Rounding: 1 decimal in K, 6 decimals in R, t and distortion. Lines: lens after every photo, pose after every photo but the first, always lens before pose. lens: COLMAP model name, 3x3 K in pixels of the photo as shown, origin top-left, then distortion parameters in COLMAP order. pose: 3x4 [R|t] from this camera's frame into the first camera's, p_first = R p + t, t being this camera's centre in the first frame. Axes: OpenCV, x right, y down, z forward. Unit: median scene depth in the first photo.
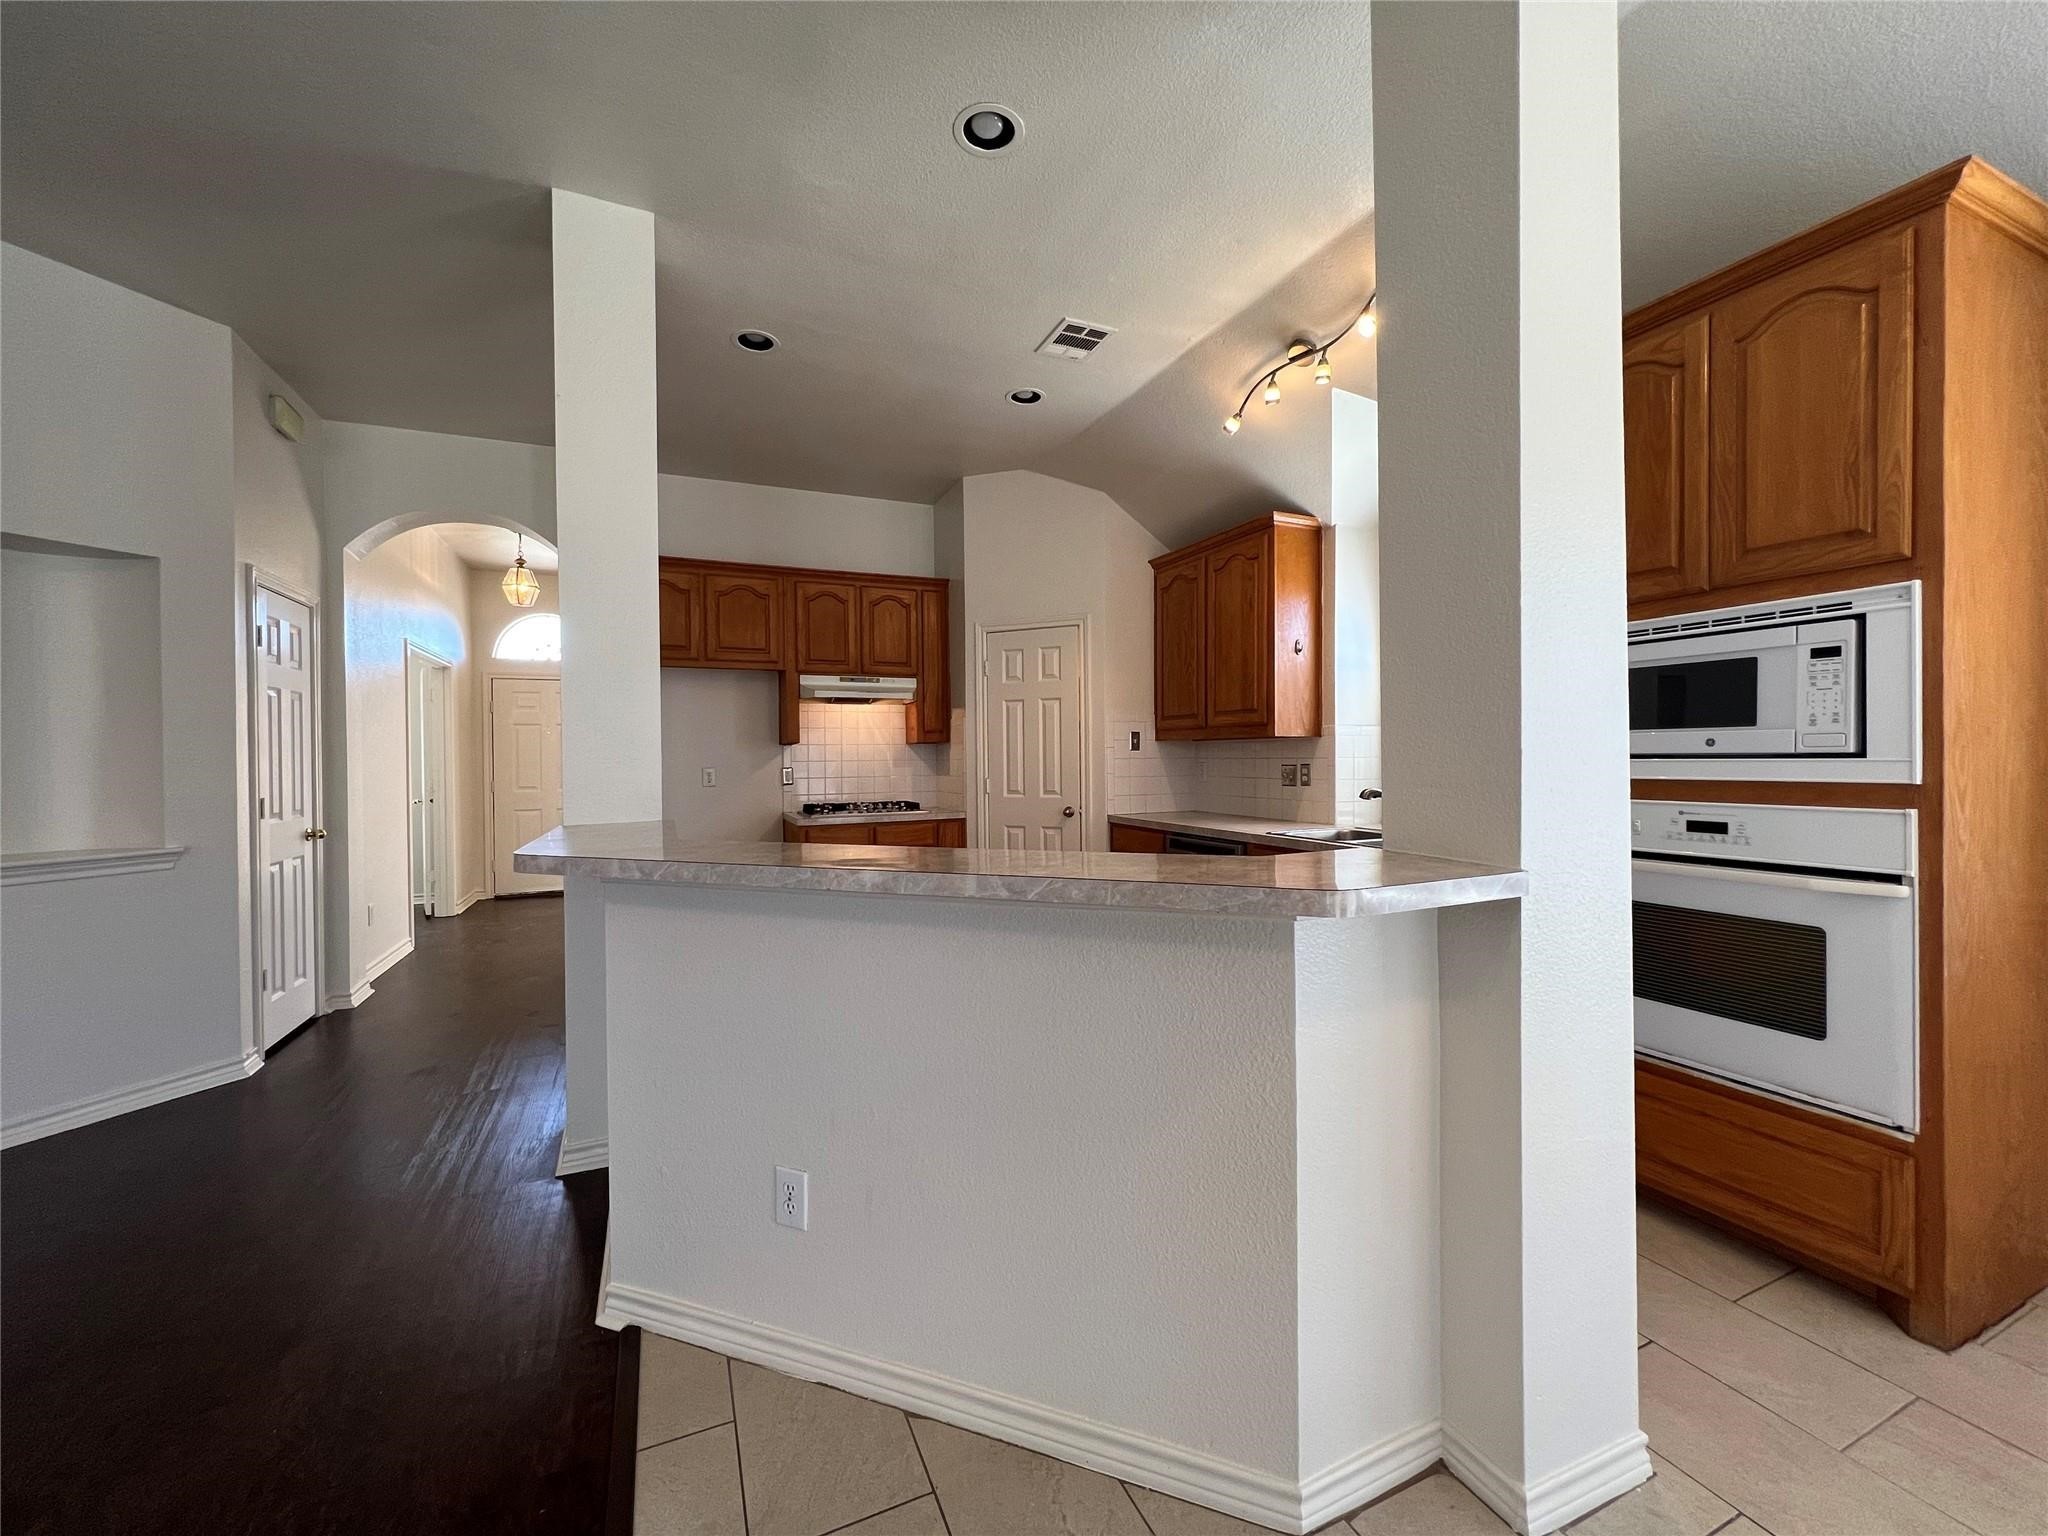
lens RADIAL K [[826.6, 0, 1023.7], [0, 826.6, 764.2], [0, 0, 1]] dist [-0.001240, 0.000590]
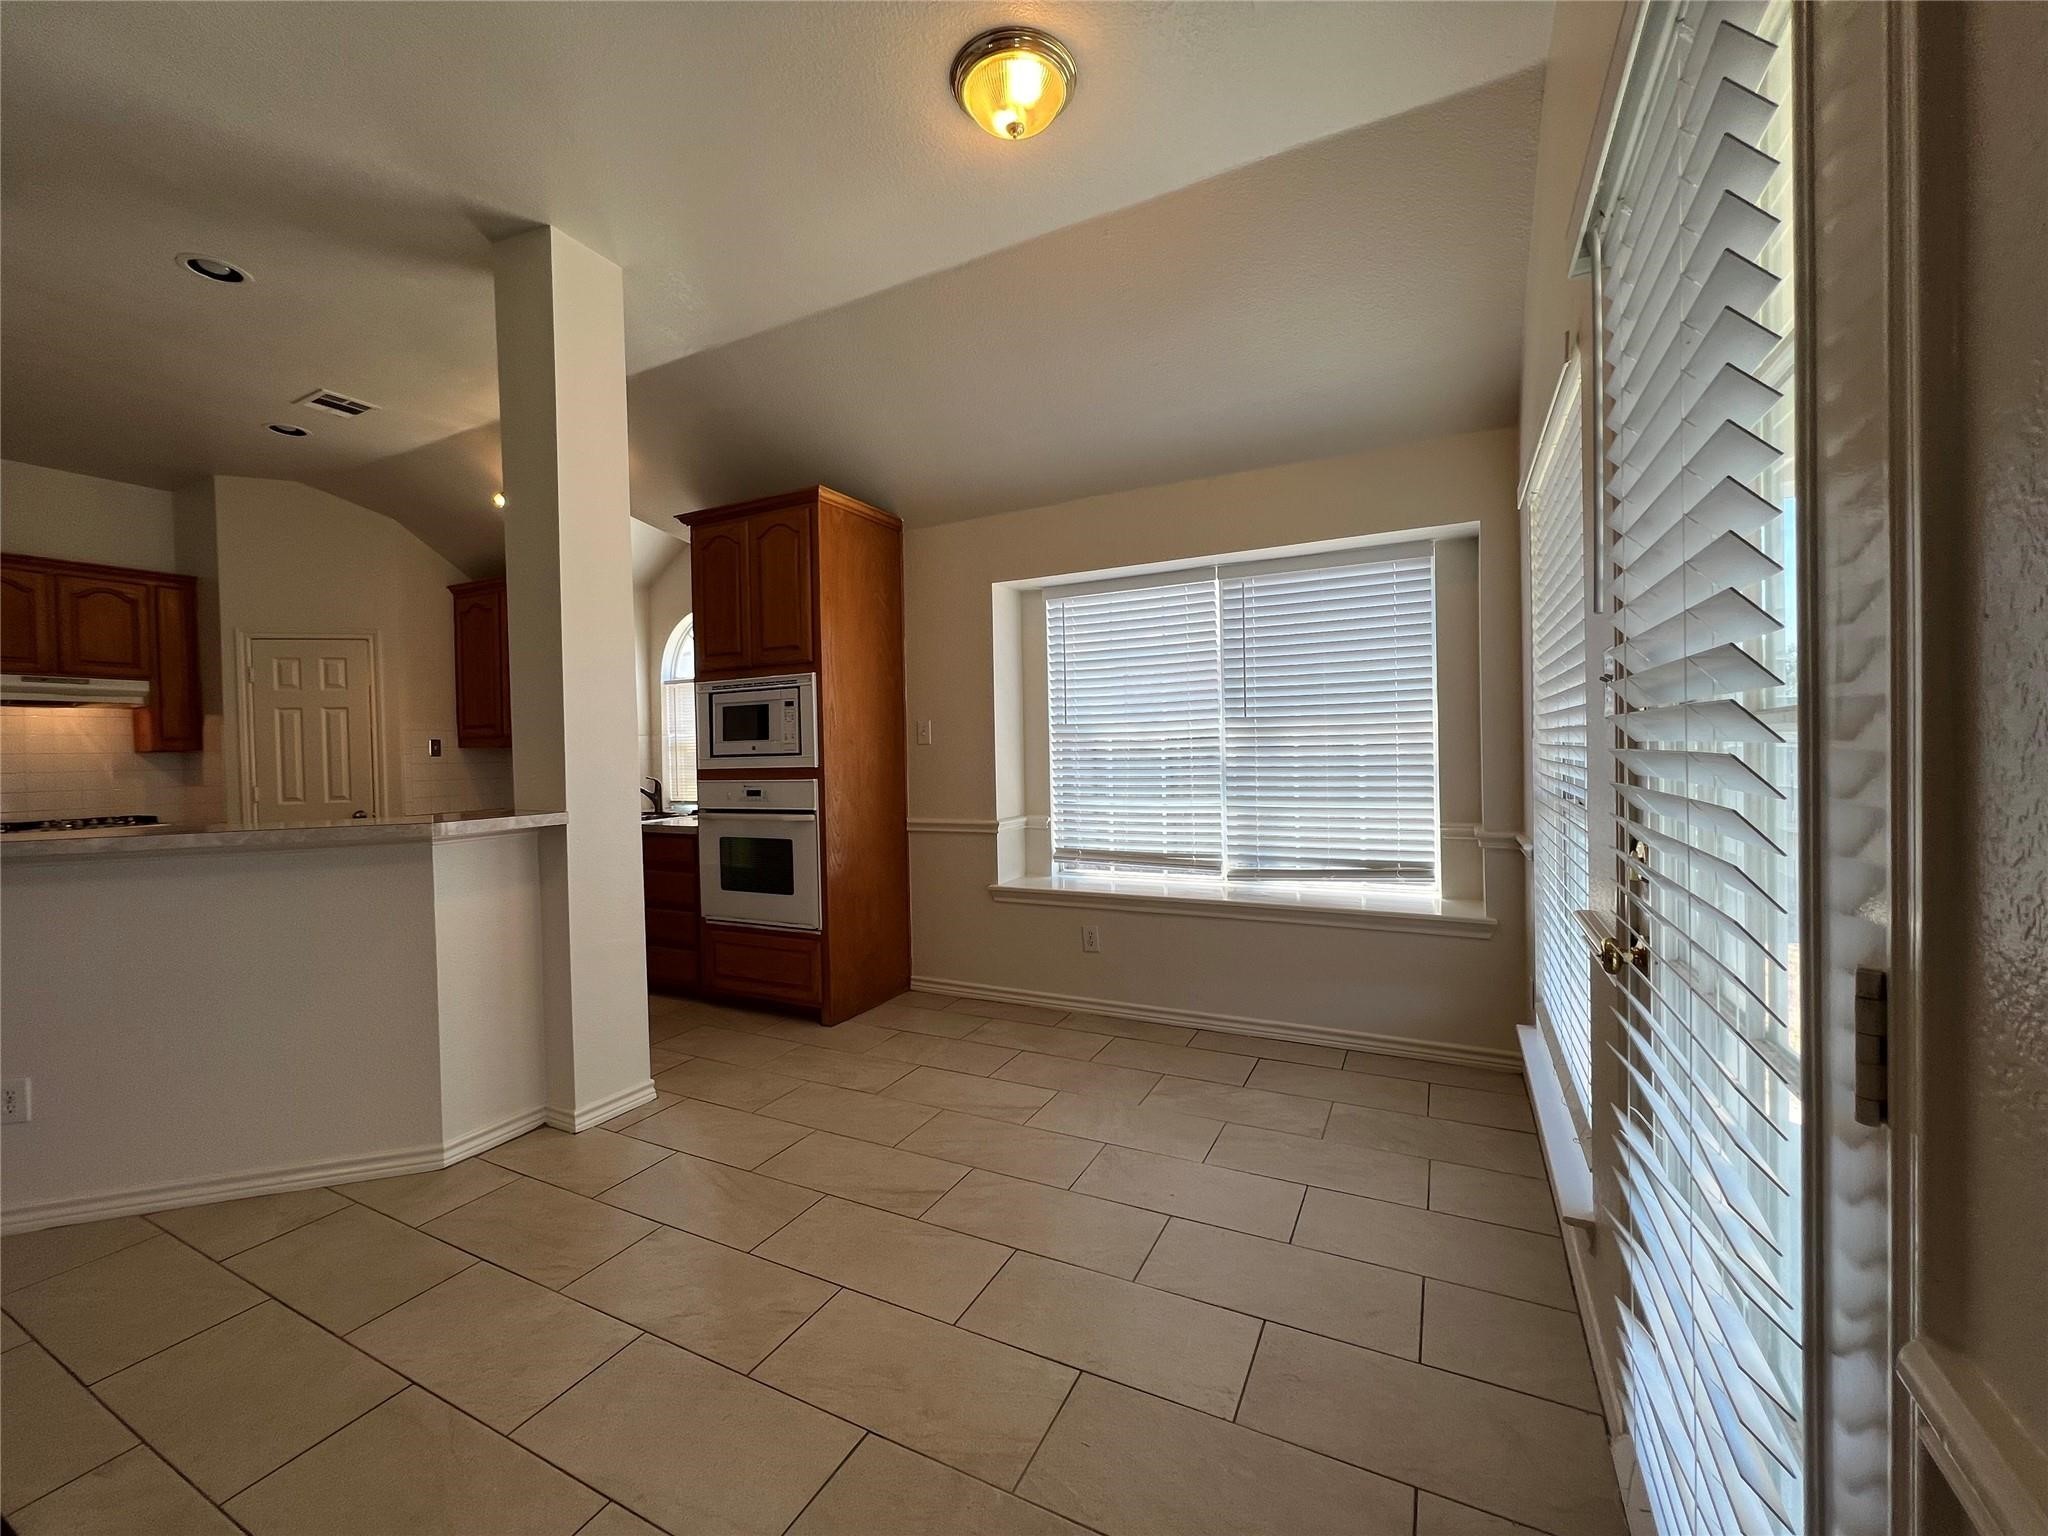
lens RADIAL K [[826.6, 0, 1022.8], [0, 826.6, 763.6], [0, 0, 1]] dist [-0.001240, 0.000590]
pose [[0.778601, -0.017585, 0.627273, 0.053630], [0.021502, 0.999768, 0.001338, 0.008166], [-0.627151, 0.012446, 0.778798, -0.358285]]
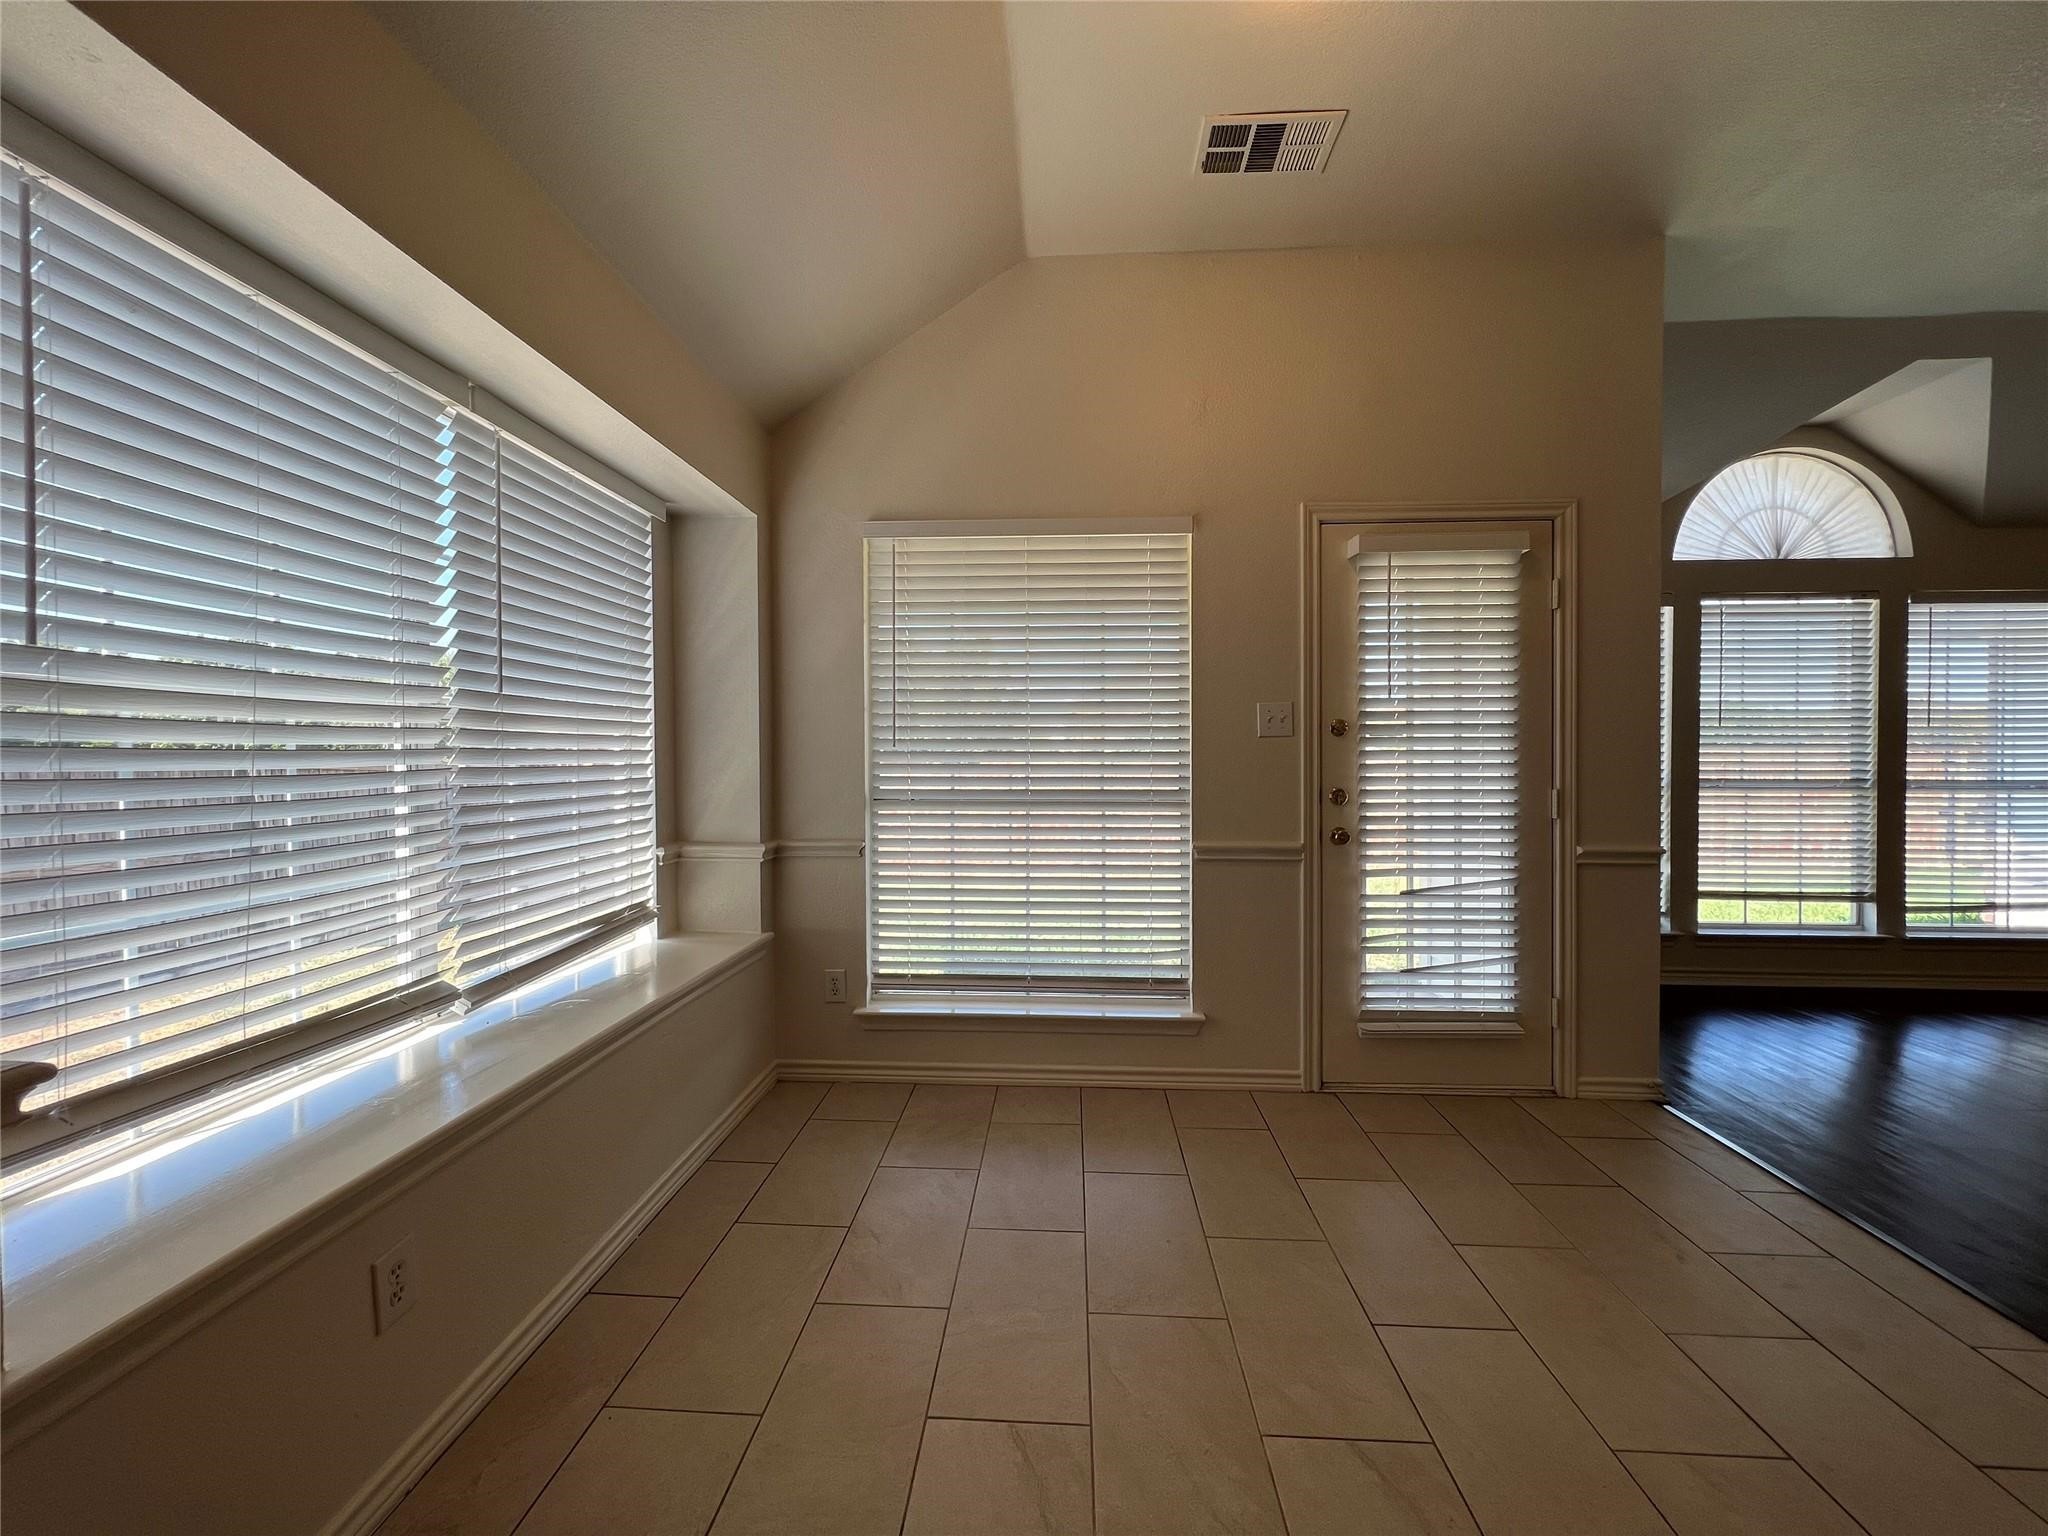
lens RADIAL K [[826.6, 0, 1019.3], [0, 826.6, 762.4], [0, 0, 1]] dist [-0.001240, 0.000590]
pose [[-0.890252, 0.006918, 0.455416, 0.281613], [0.016484, 0.999719, 0.017039, 0.002510], [-0.455170, 0.022676, -0.890116, 0.353753]]
